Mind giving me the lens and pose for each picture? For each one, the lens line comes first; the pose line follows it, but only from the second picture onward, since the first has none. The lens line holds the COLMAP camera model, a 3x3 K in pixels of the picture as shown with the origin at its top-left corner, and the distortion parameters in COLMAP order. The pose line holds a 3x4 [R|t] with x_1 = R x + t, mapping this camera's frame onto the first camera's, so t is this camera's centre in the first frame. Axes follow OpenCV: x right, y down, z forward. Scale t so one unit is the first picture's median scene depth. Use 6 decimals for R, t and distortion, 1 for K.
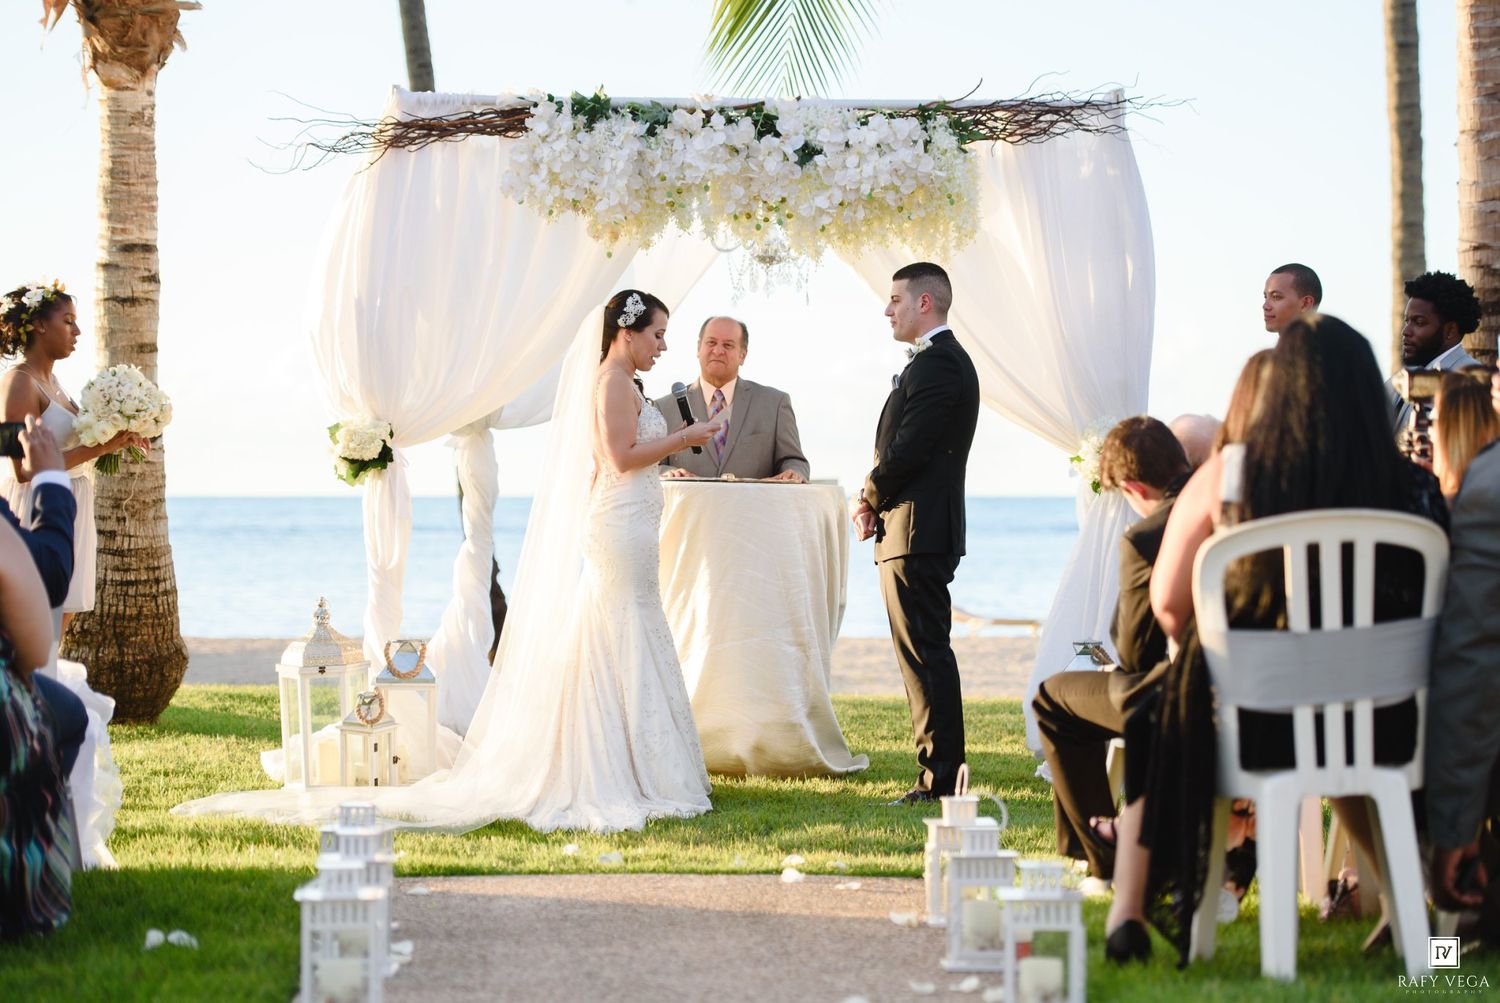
lens RADIAL K [[4452.3, 0, 805.1], [0, 4452.3, 561.6], [0, 0, 1]] dist [0.132026, 0.000000]
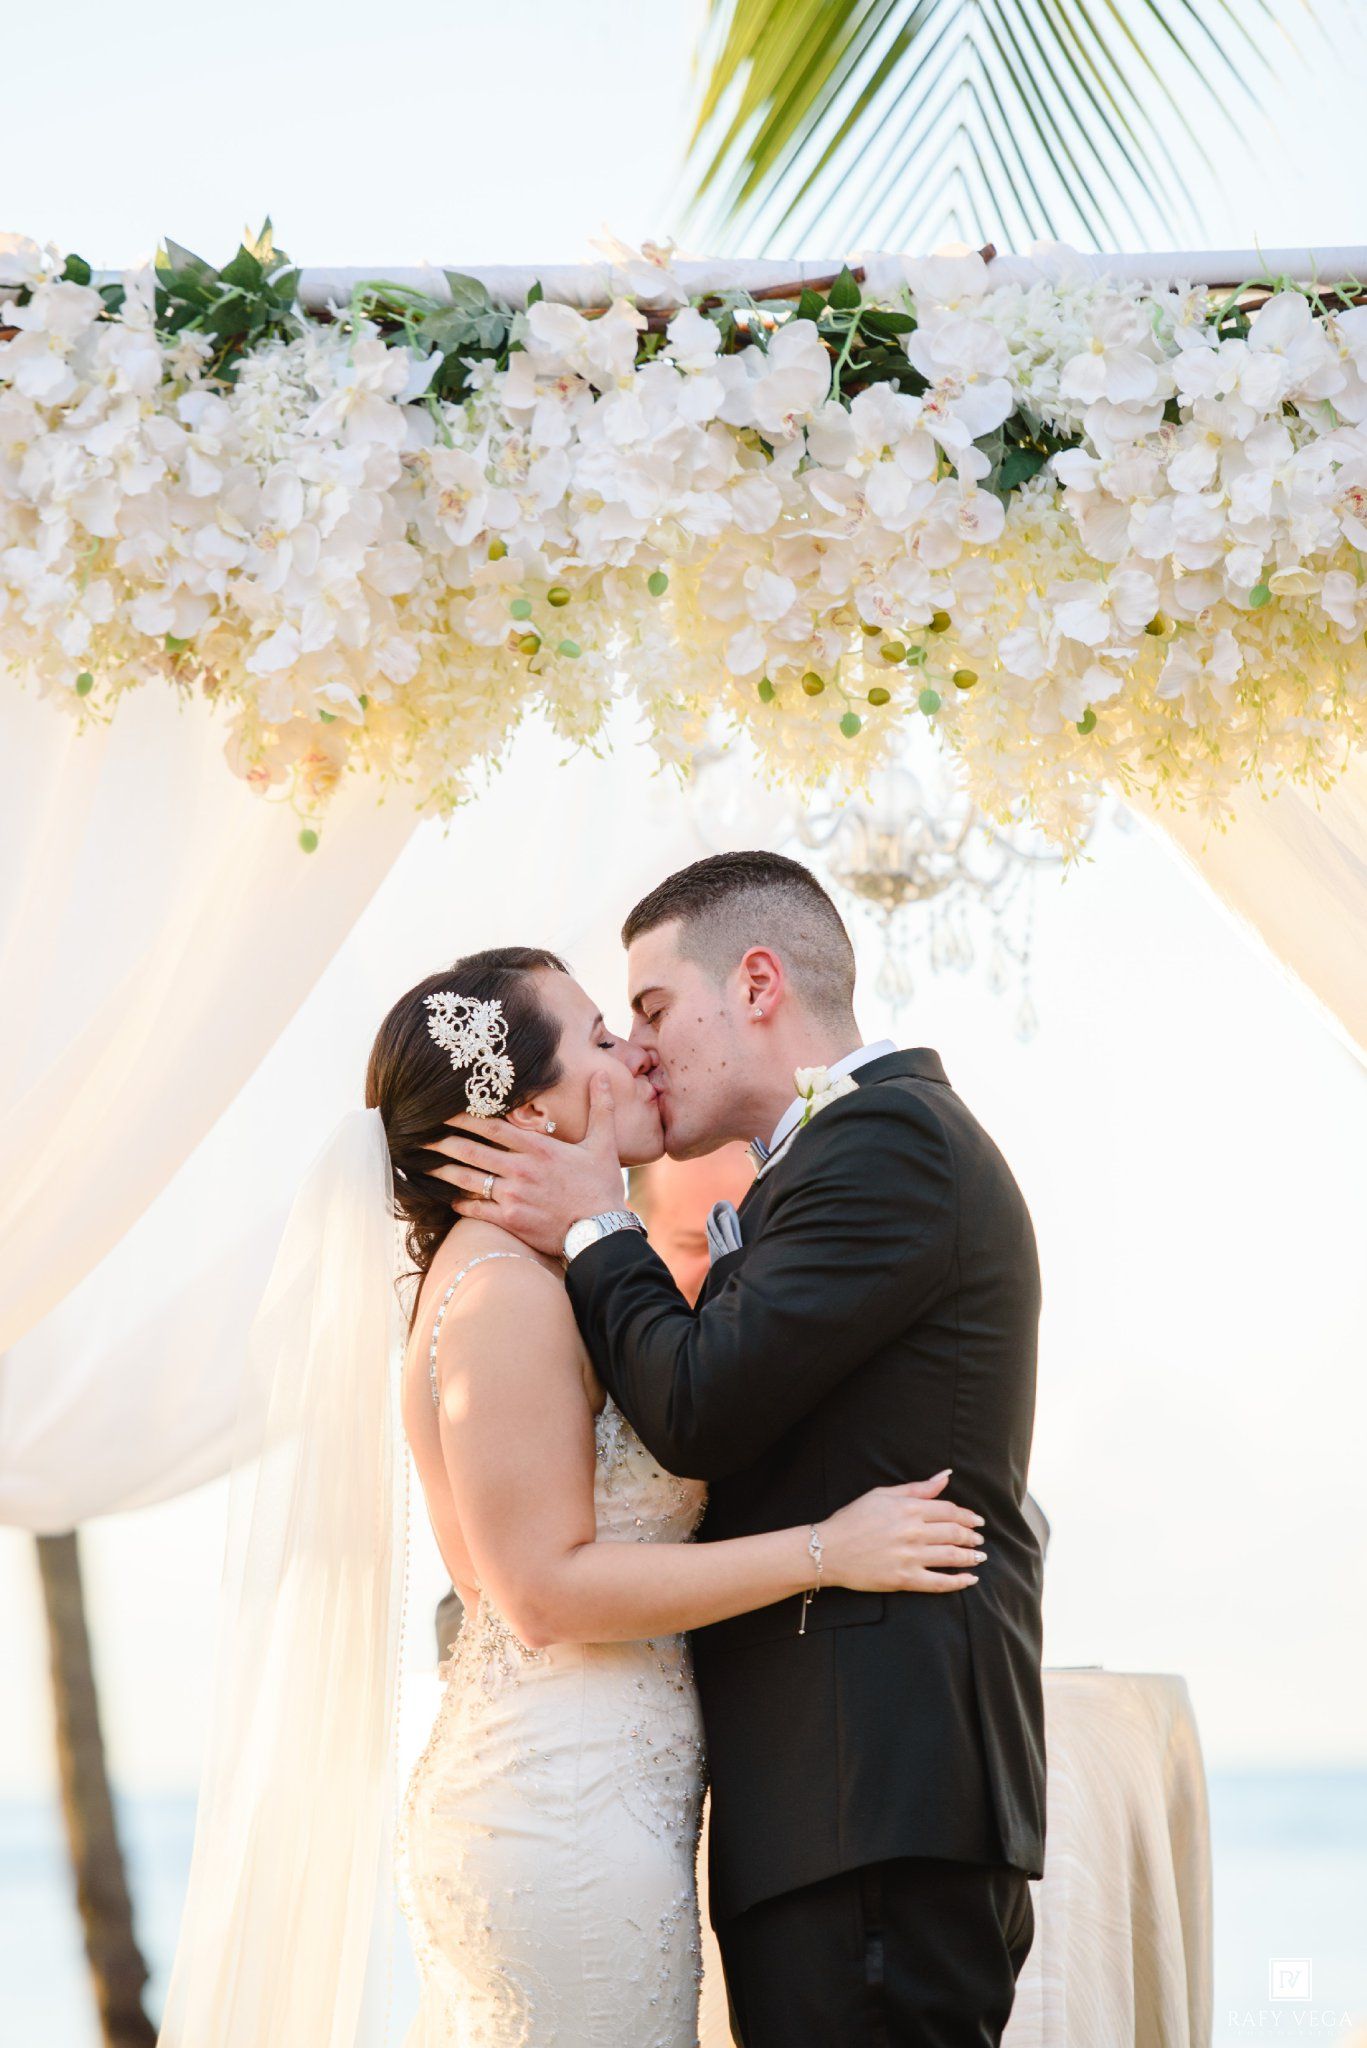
lens RADIAL K [[9503.2, 0, 704.6], [0, 9503.2, 1033.9], [0, 0, 1]] dist [1.347364, 0.000000]
pose [[0.999252, -0.024565, -0.029873, -0.002455], [0.021874, 0.995941, -0.087305, -0.005389], [0.031896, 0.086586, 0.995734, 0.420803]]
